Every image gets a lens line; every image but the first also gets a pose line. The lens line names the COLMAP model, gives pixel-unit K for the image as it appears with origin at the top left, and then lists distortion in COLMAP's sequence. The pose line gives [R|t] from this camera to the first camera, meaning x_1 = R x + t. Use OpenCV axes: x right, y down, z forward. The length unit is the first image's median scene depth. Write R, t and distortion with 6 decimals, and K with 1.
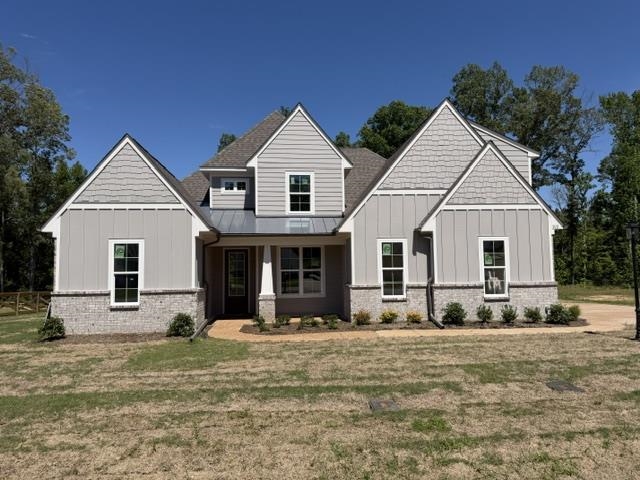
lens RADIAL K [[421.3, 0, 319.2], [0, 421.3, 251.7], [0, 0, 1]] dist [0.030837, -0.002938]
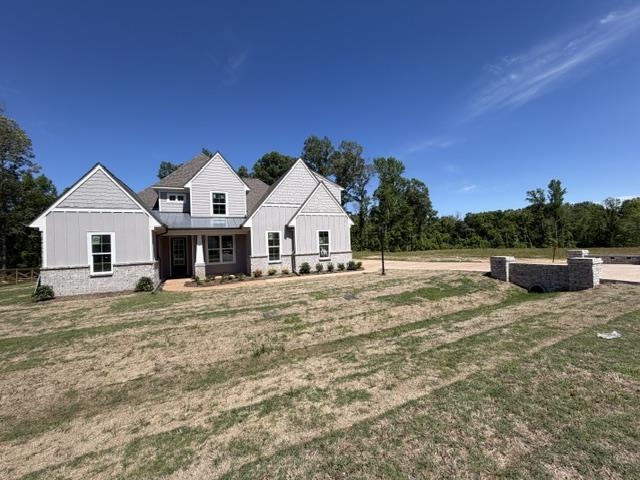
lens RADIAL K [[257.0, 0, 320.0], [0, 257.0, 240.0], [0, 0, 1]] dist [0.000444, -0.000085]
pose [[0.938430, -0.017403, 0.345031, -0.028451], [0.010505, 0.999706, 0.021855, -0.011313], [-0.345310, -0.016885, 0.938337, -0.151834]]
